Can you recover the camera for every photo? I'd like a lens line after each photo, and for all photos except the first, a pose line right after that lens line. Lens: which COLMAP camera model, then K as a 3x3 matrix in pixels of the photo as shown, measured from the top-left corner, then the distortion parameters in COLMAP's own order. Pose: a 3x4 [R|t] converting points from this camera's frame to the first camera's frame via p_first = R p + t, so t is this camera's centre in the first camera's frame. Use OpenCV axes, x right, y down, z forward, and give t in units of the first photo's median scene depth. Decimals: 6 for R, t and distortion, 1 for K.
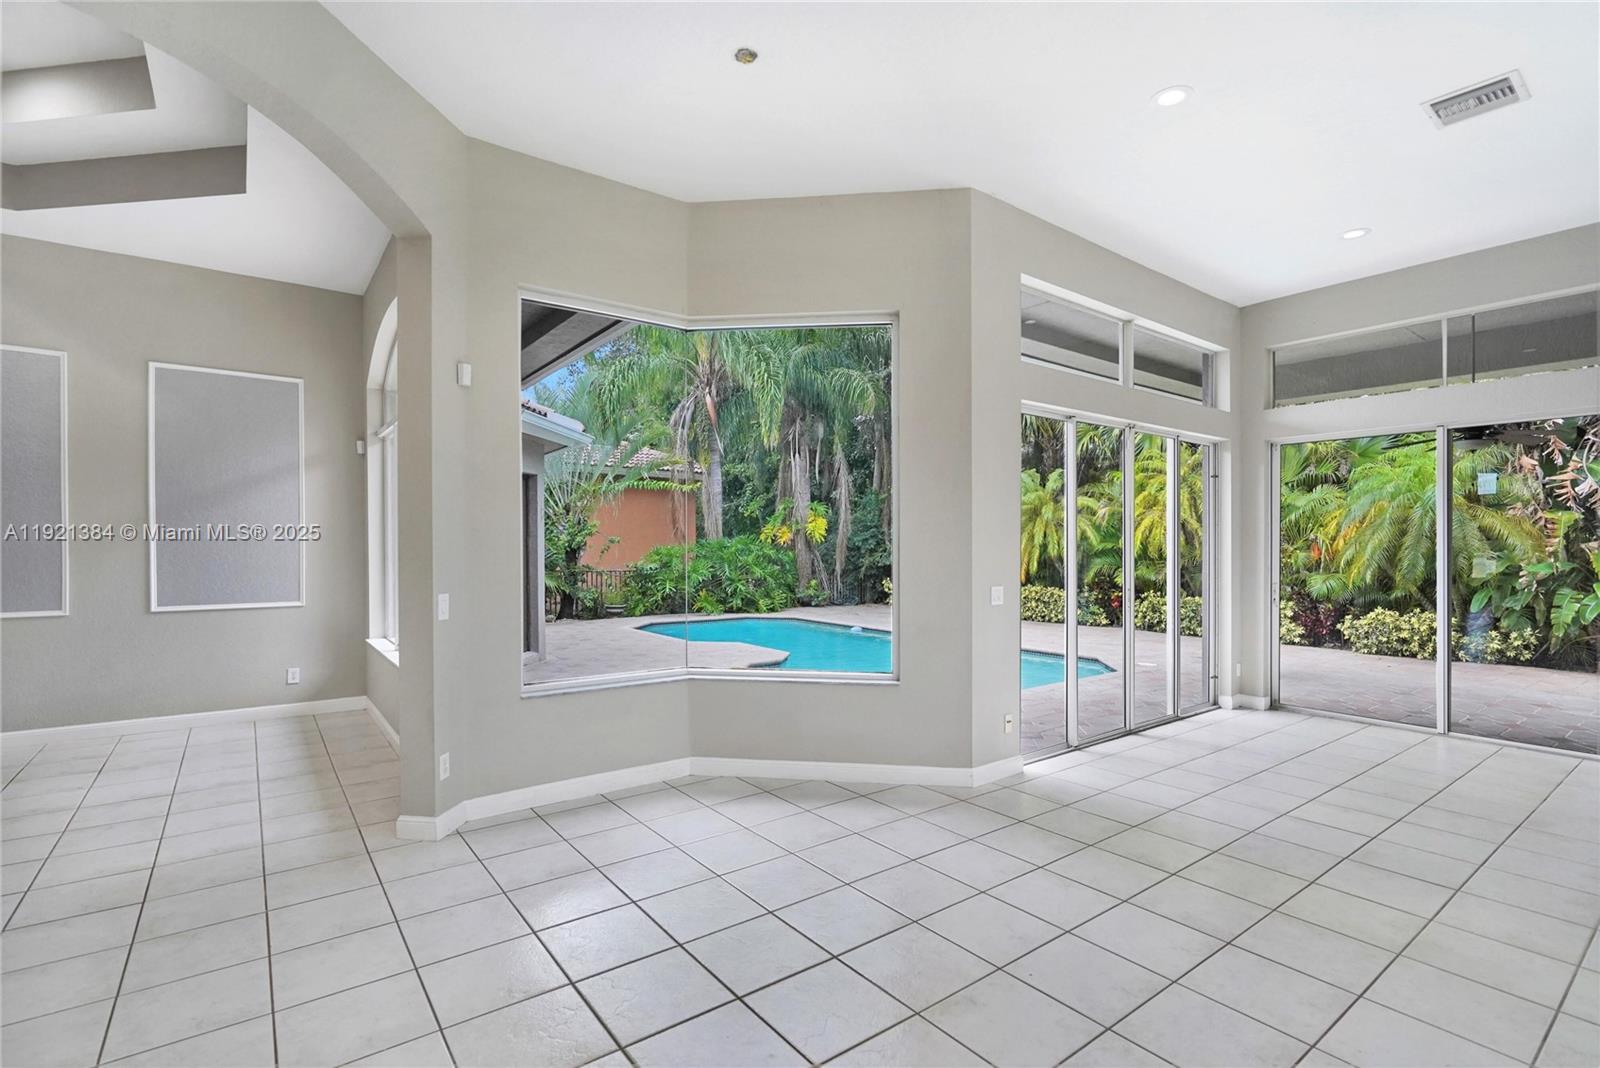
lens RADIAL K [[735.6, 0, 792.4], [0, 735.6, 543.4], [0, 0, 1]] dist [0.000539, 0.000553]
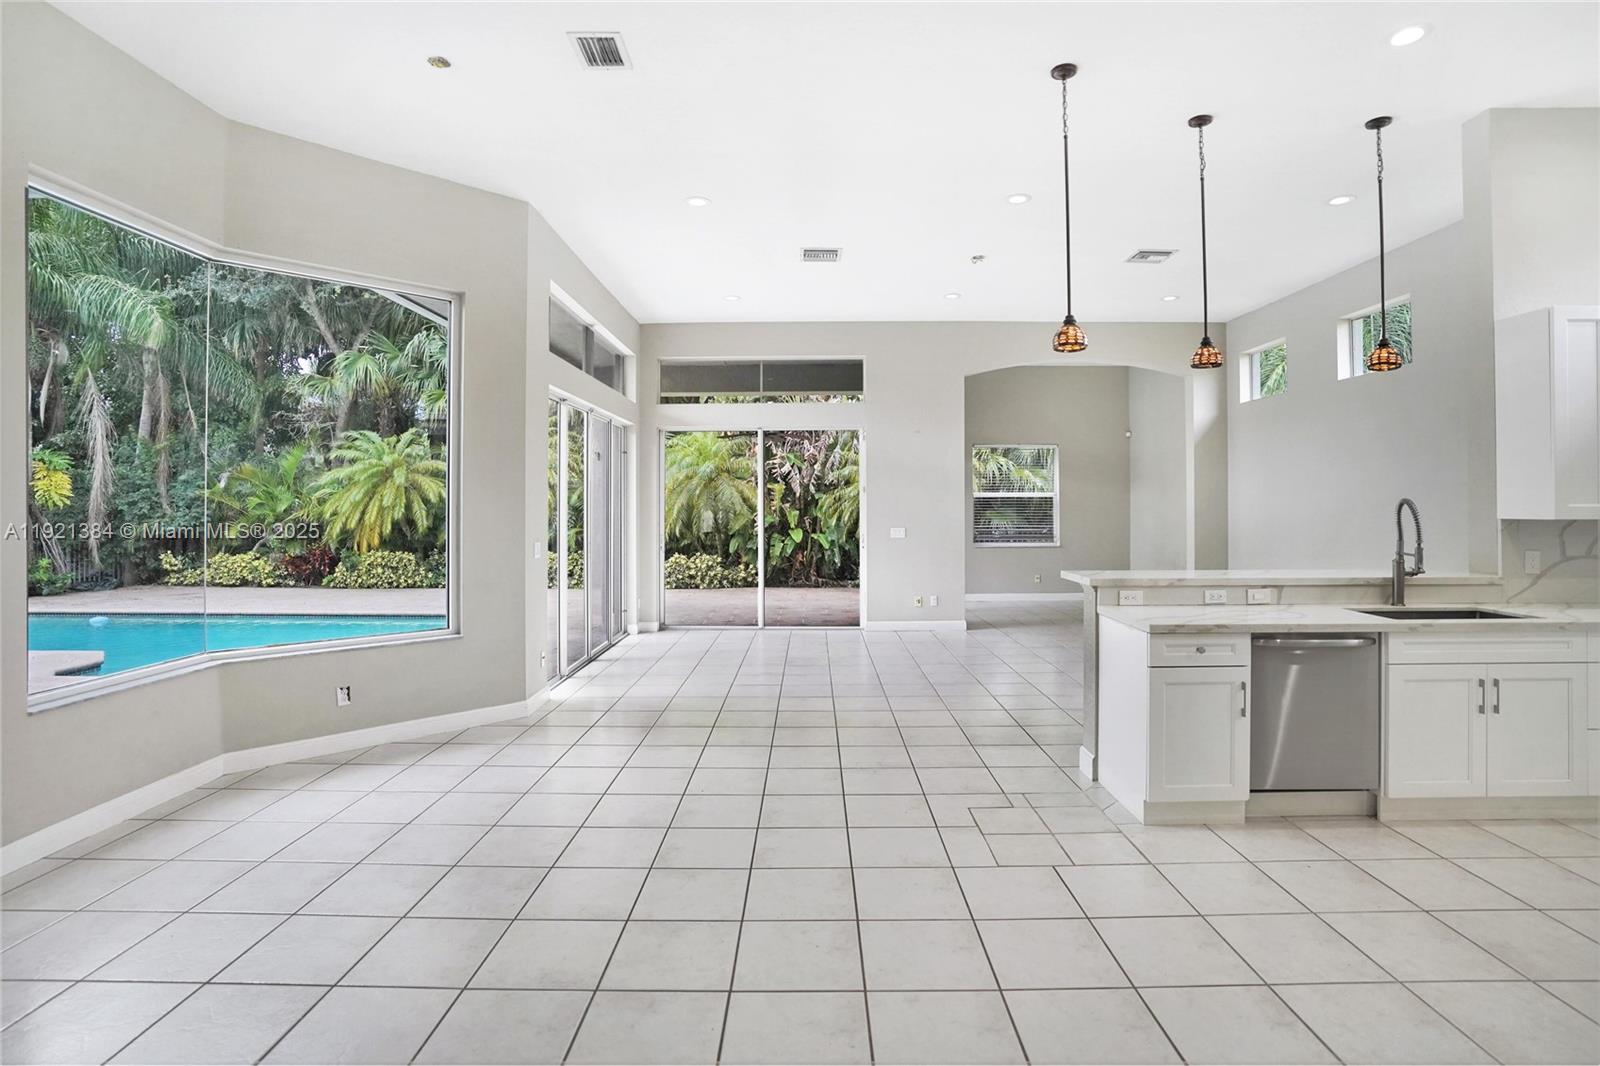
lens RADIAL K [[786.1, 0, 735.8], [0, 786.1, 494.2], [0, 0, 1]] dist [0.004250, 0.000676]
pose [[0.668124, 0.006948, 0.744017, -0.195022], [0.004501, 0.999900, -0.013379, -0.000099], [-0.744036, 0.012288, 0.668026, -0.031474]]
